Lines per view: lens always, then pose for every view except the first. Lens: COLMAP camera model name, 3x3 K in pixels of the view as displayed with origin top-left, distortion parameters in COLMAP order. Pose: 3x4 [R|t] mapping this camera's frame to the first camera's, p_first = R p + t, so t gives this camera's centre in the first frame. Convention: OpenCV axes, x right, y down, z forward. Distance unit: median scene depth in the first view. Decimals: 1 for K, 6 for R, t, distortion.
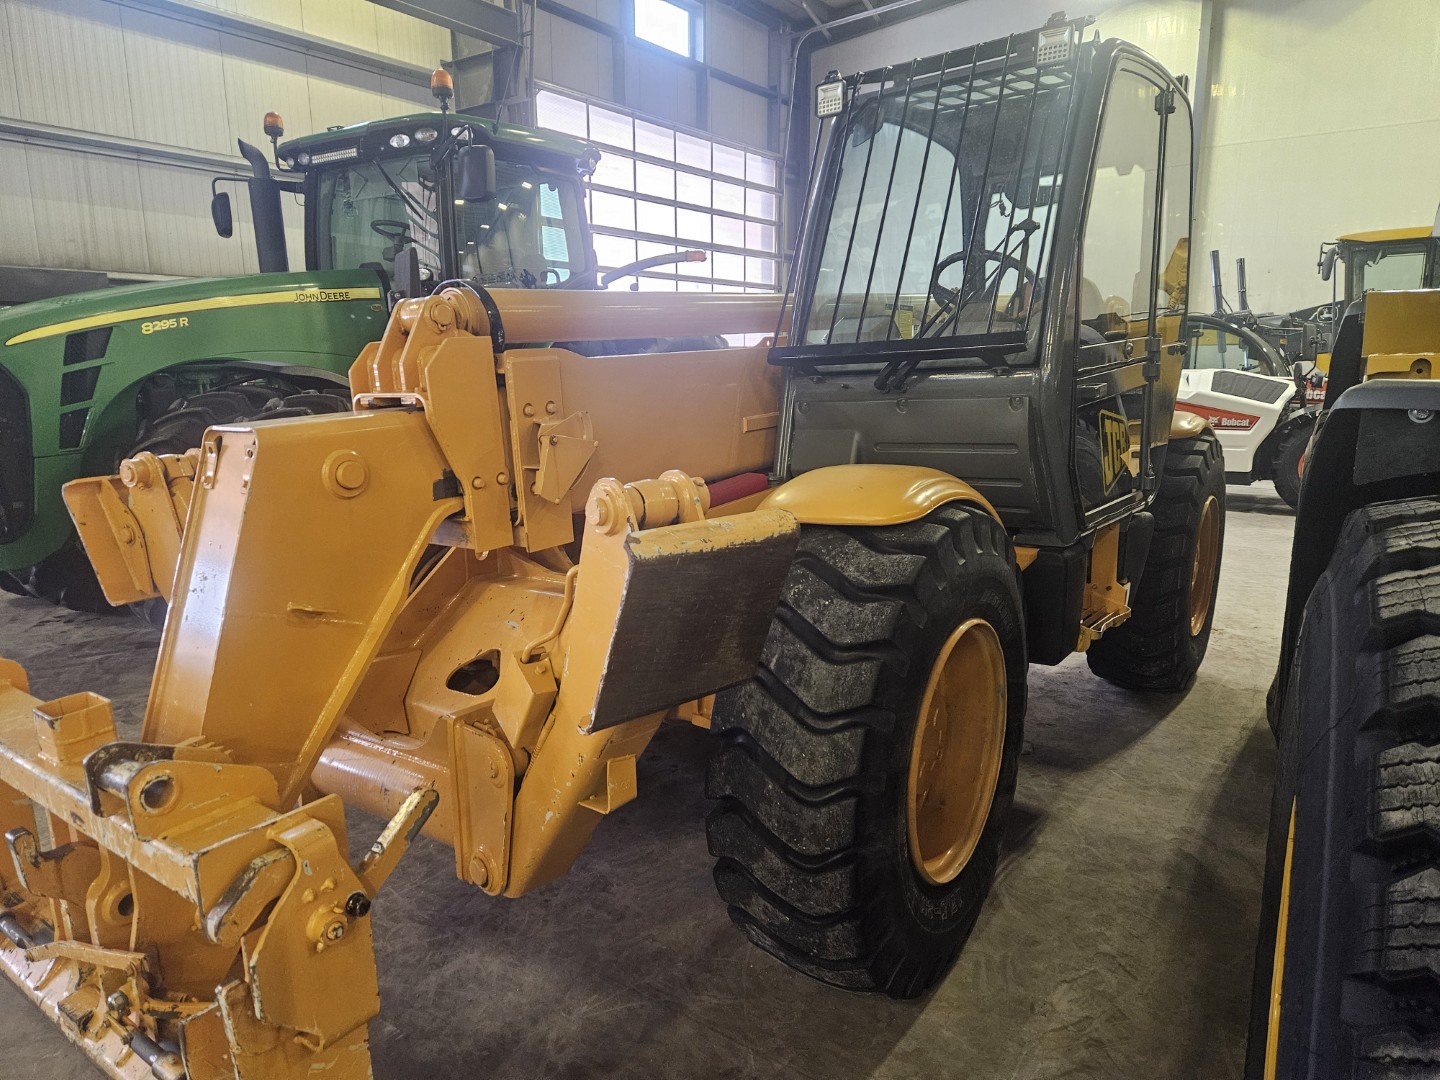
lens RADIAL K [[977.9, 0, 702.0], [0, 977.9, 539.1], [0, 0, 1]] dist [0.065689, -0.072035]
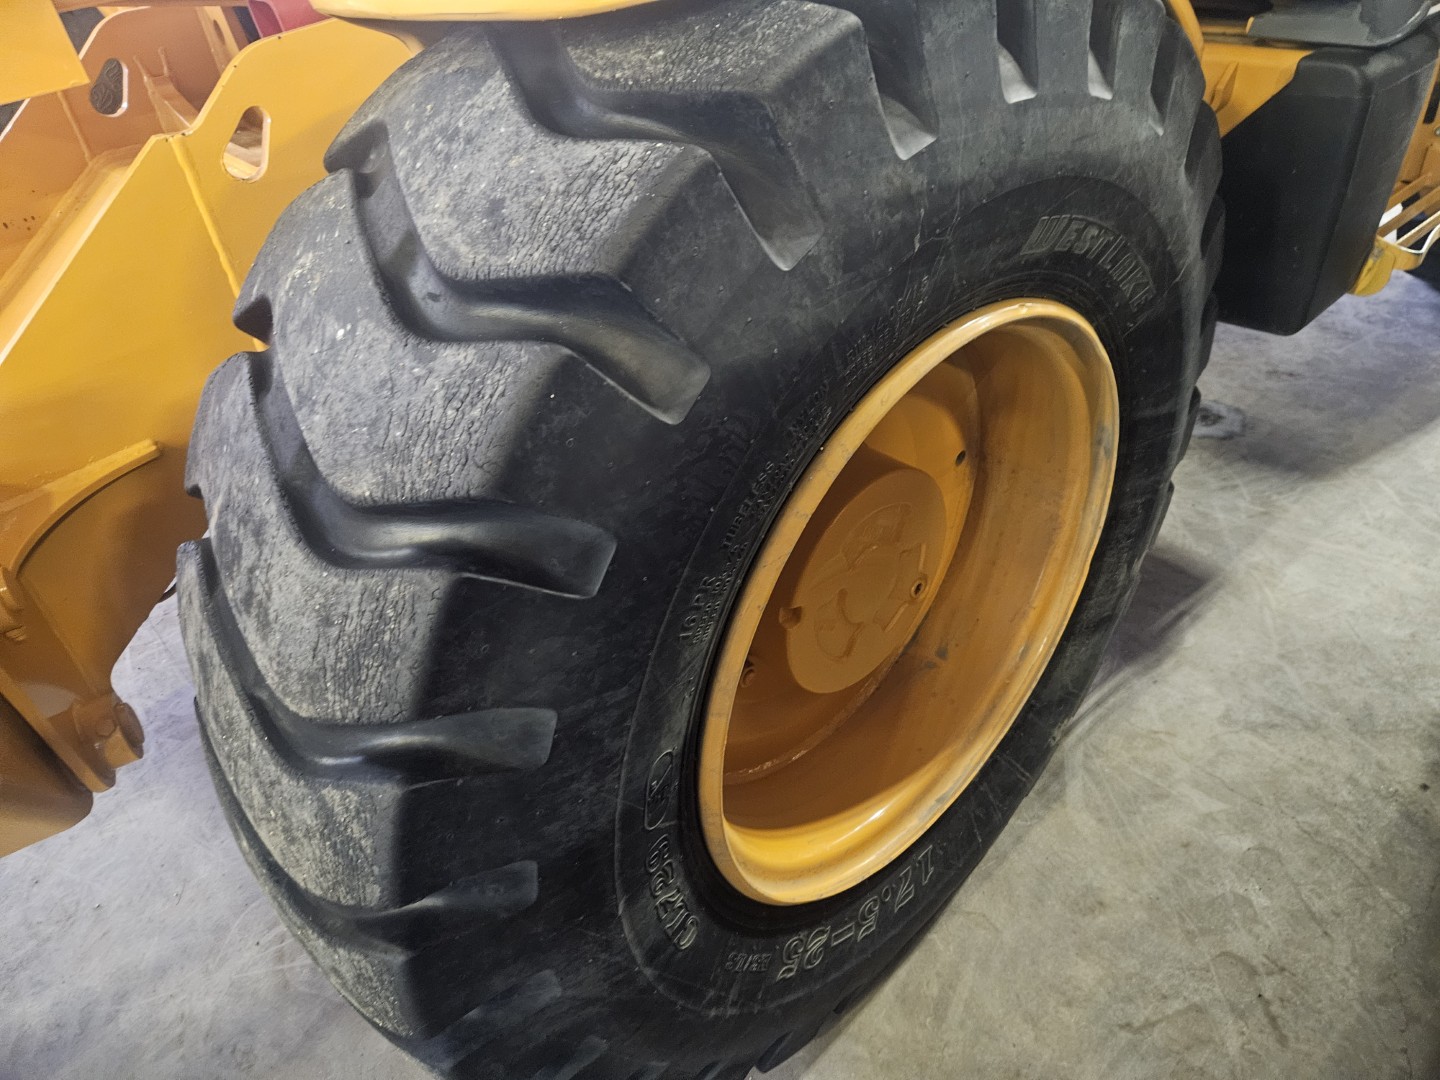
lens RADIAL K [[977.9, 0, 702.0], [0, 977.9, 539.1], [0, 0, 1]] dist [0.065689, -0.072035]
pose [[0.973834, 0.062150, -0.218597, 0.213783], [0.043576, 0.892967, 0.448008, -0.004871], [0.223043, -0.445811, 0.866894, 0.534374]]
